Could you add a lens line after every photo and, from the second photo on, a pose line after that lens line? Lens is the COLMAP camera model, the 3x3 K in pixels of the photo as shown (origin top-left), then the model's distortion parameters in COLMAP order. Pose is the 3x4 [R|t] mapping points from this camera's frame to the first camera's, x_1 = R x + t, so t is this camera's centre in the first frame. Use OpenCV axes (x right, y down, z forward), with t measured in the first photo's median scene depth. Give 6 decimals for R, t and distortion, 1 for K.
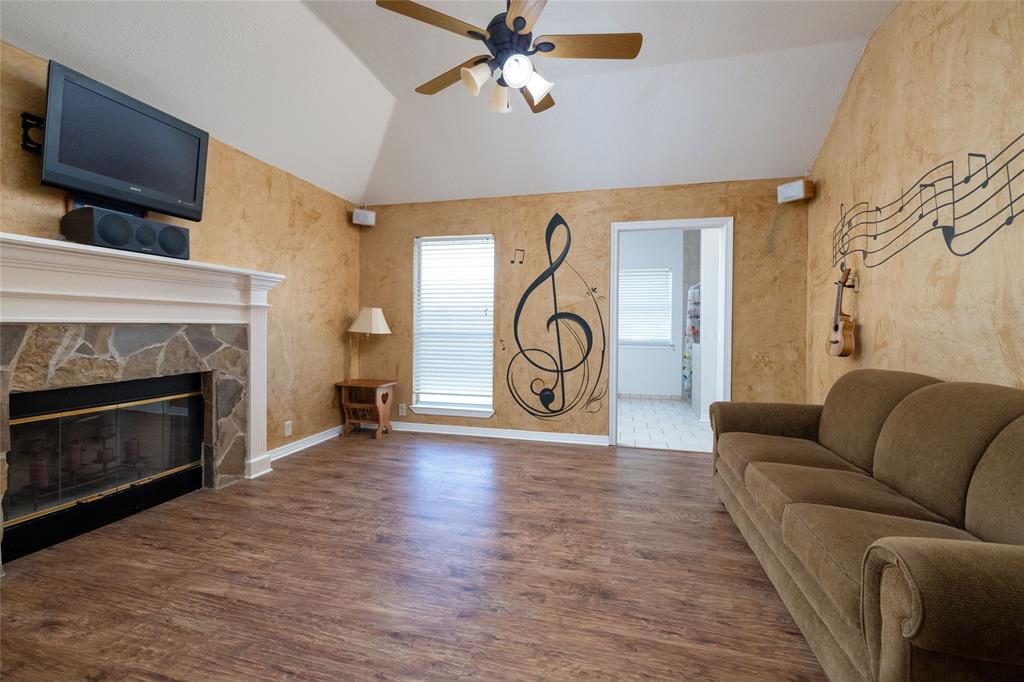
lens RADIAL K [[413.5, 0, 512.9], [0, 413.5, 326.2], [0, 0, 1]] dist [-0.000557, 0.000008]
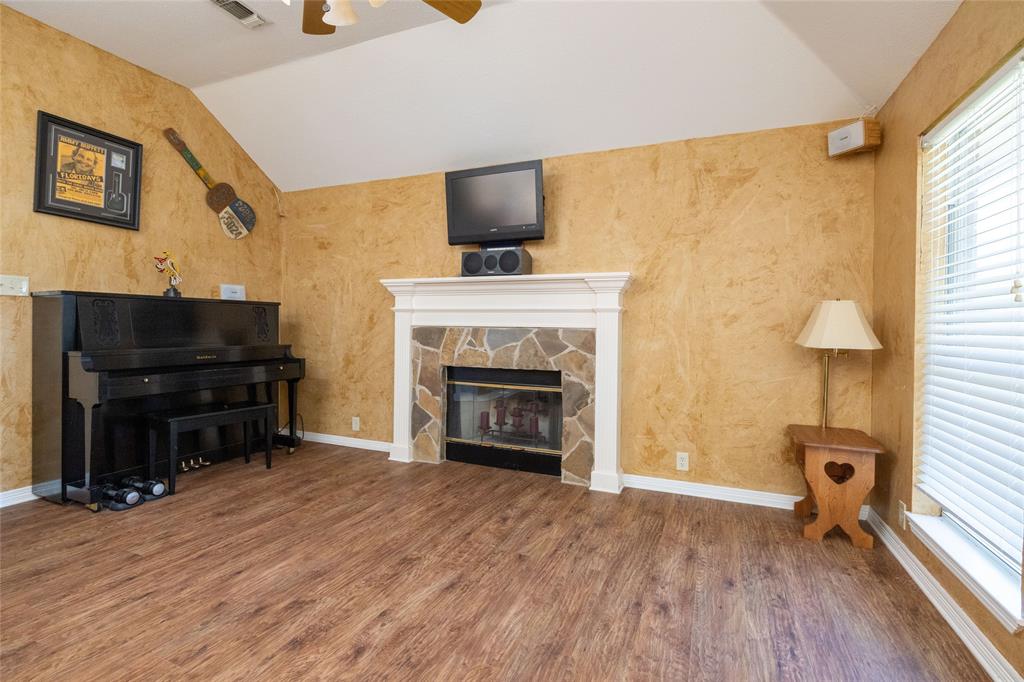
lens RADIAL K [[480.4, 0, 512.7], [0, 480.4, 325.3], [0, 0, 1]] dist [-0.000236, 0.000664]
pose [[-0.140916, -0.011179, -0.989958, 0.578985], [-0.016545, 0.999823, -0.008936, 0.000651], [0.989883, 0.015119, -0.141076, 1.118693]]
